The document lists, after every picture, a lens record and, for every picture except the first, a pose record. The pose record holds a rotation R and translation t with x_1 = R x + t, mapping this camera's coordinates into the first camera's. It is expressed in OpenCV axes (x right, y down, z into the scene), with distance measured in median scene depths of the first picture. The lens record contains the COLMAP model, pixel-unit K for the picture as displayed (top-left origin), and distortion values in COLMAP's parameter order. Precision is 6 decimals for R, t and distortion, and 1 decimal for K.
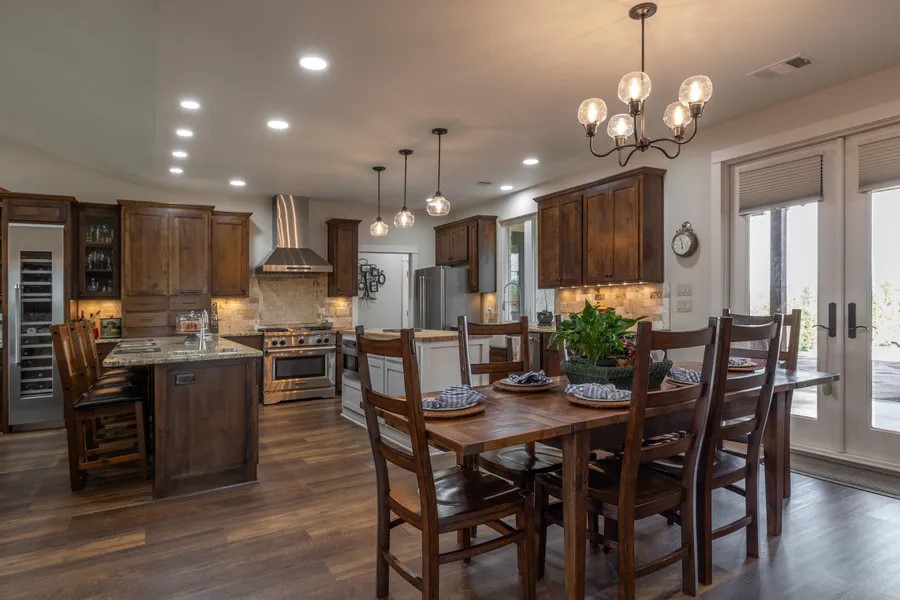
lens RADIAL K [[517.1, 0, 449.3], [0, 517.1, 300.6], [0, 0, 1]] dist [0.002665, 0.000578]
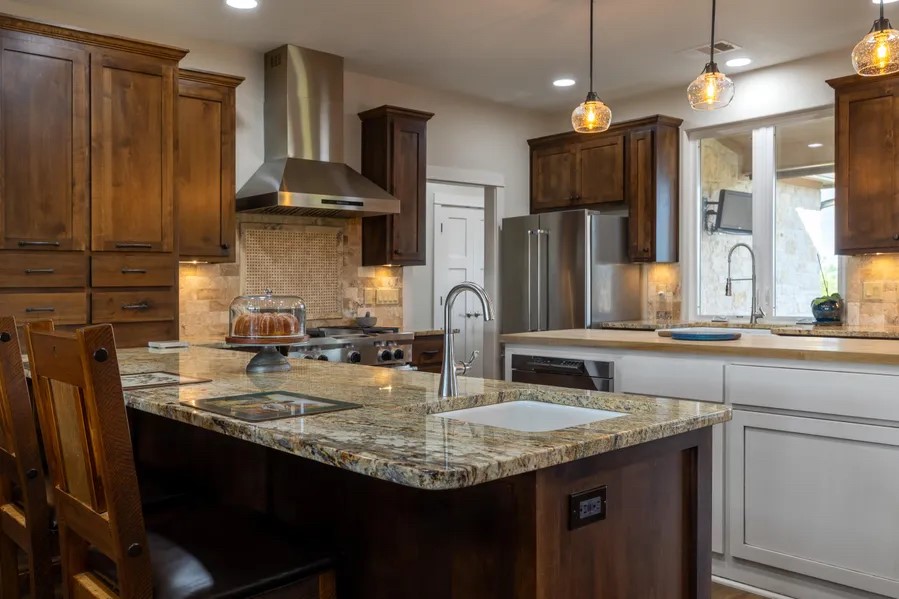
lens RADIAL K [[773.7, 0, 450.1], [0, 773.7, 301.3], [0, 0, 1]] dist [-0.016702, -0.012584]
pose [[0.982002, 0.006732, 0.188750, -0.297425], [-0.010722, 0.999740, 0.020125, 0.011456], [-0.188566, -0.021786, 0.981819, 0.261263]]
